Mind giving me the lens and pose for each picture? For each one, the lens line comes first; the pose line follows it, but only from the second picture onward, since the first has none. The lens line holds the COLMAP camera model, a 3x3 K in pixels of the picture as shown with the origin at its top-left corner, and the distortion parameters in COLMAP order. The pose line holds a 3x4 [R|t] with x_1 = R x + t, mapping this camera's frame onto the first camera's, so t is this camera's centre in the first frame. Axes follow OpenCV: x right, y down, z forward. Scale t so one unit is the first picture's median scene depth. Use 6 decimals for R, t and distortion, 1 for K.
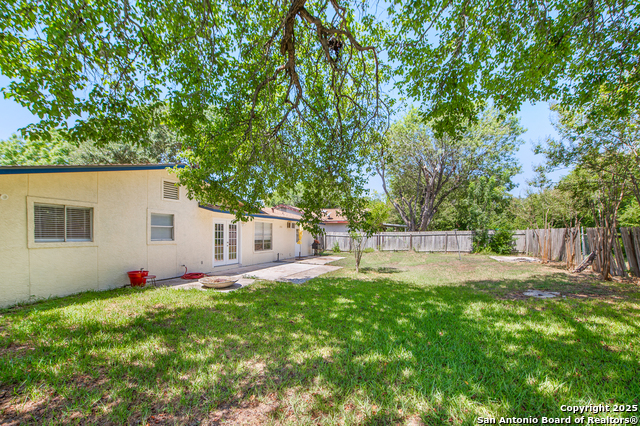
lens RADIAL K [[277.0, 0, 315.8], [0, 277.0, 237.2], [0, 0, 1]] dist [-0.001735, -0.000258]
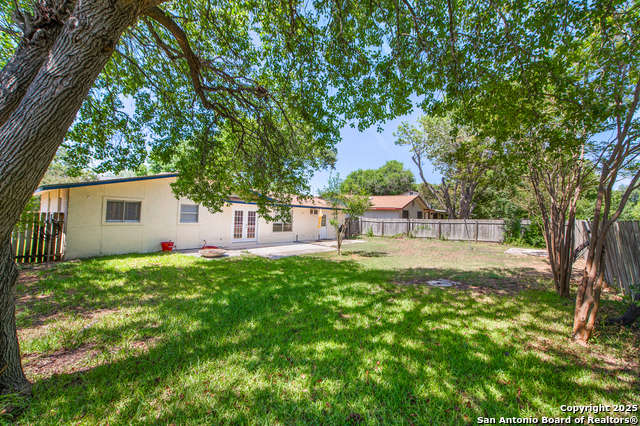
lens RADIAL K [[268.0, 0, 315.5], [0, 268.0, 207.6], [0, 0, 1]] dist [-0.001205, -0.000319]
pose [[0.955331, 0.011608, -0.295309, 0.483570], [-0.025733, 0.998701, -0.043989, -0.020962], [0.294414, 0.049624, 0.954389, -0.155168]]
